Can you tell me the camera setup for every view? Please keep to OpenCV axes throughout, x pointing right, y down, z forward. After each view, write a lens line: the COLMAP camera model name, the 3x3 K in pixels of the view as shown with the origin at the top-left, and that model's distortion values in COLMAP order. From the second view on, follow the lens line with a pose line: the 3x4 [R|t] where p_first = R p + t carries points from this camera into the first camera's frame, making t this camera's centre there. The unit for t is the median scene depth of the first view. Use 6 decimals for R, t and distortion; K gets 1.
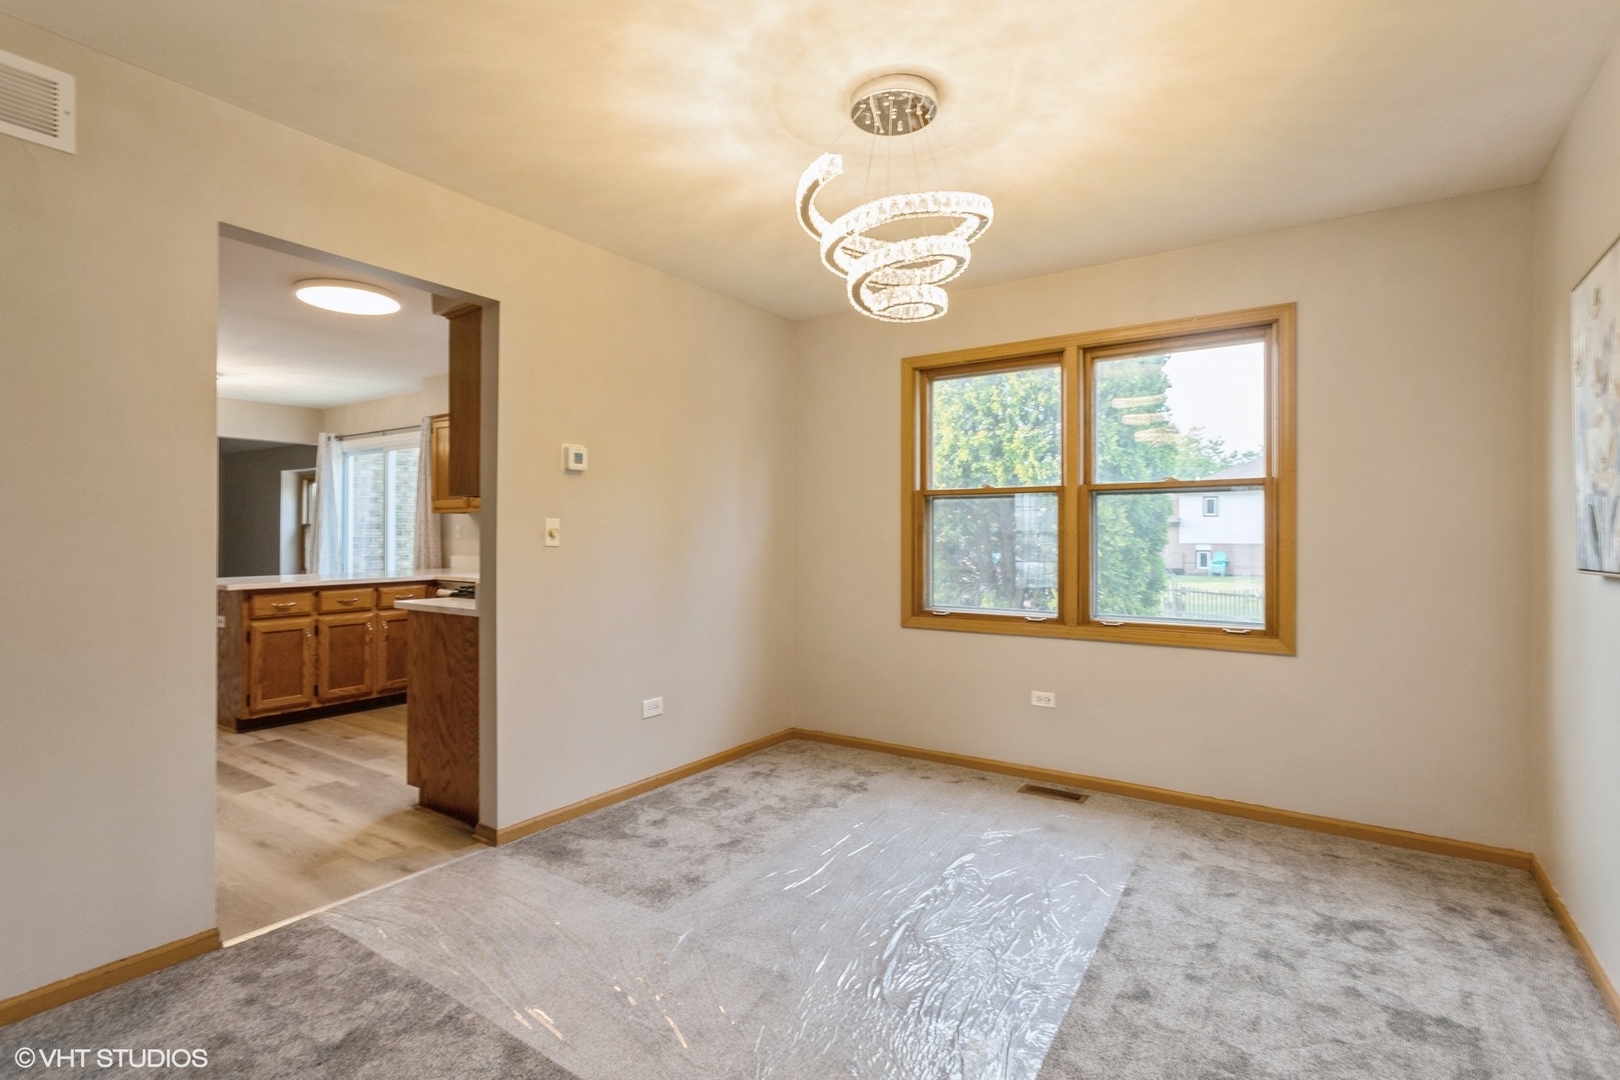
lens RADIAL K [[785.7, 0, 813.8], [0, 785.7, 526.5], [0, 0, 1]] dist [-0.001078, 0.001246]
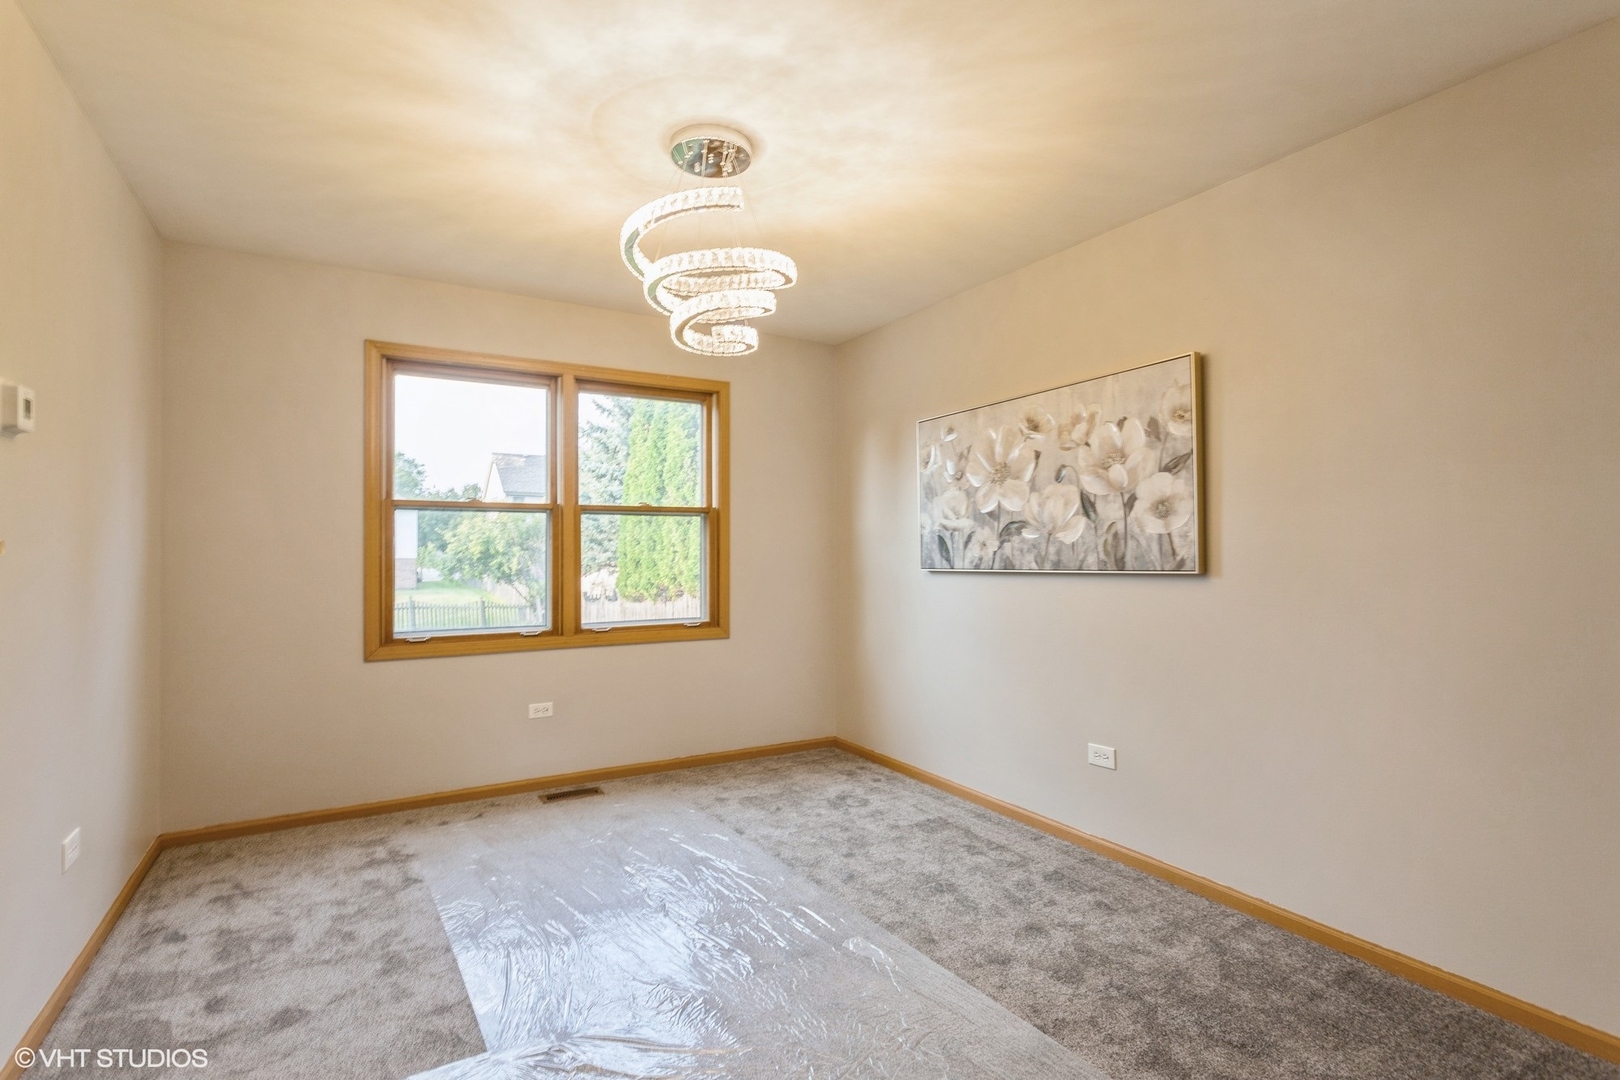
lens RADIAL K [[785.7, 0, 764.6], [0, 785.7, 535.4], [0, 0, 1]] dist [-0.001078, 0.001246]
pose [[0.432331, 0.017120, 0.901552, -0.557691], [-0.008241, 0.999853, -0.015035, 0.004288], [-0.901677, -0.000929, 0.432409, 0.315501]]
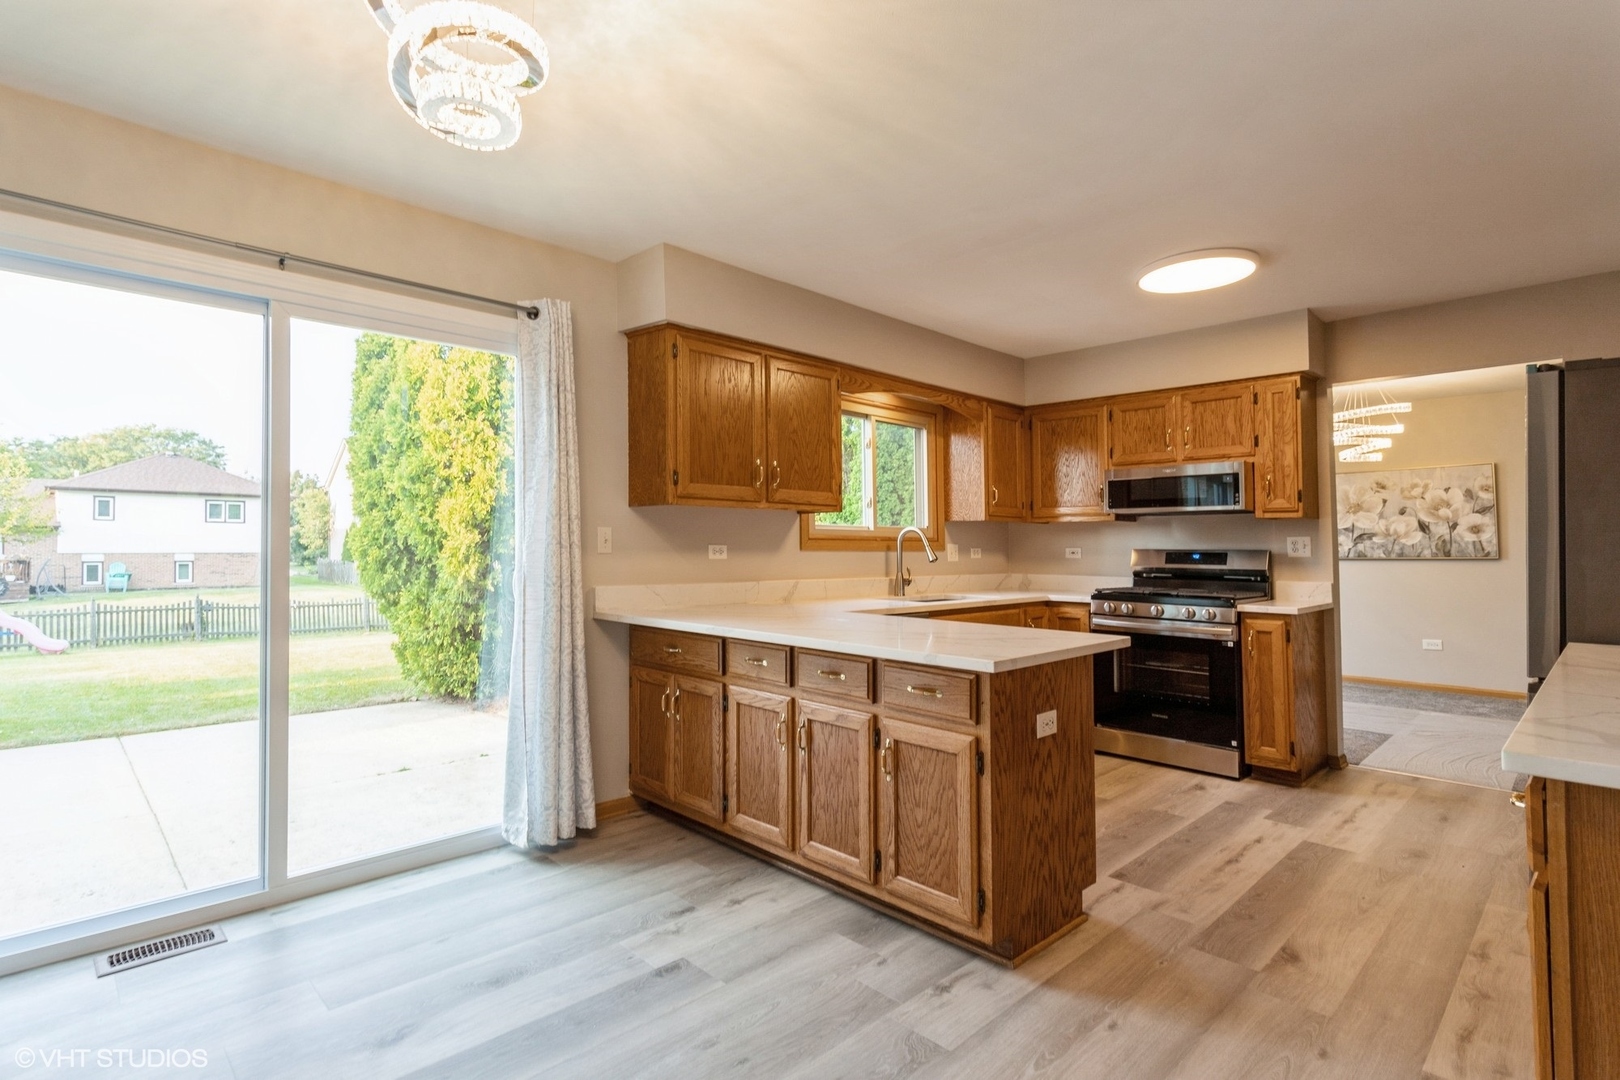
lens RADIAL K [[785.7, 0, 771.3], [0, 785.7, 516.5], [0, 0, 1]] dist [-0.001078, 0.001246]
pose [[0.223463, 0.036851, 0.974016, -1.877794], [-0.014342, 0.999301, -0.034518, 0.017919], [-0.974607, -0.006256, 0.223835, 1.559761]]
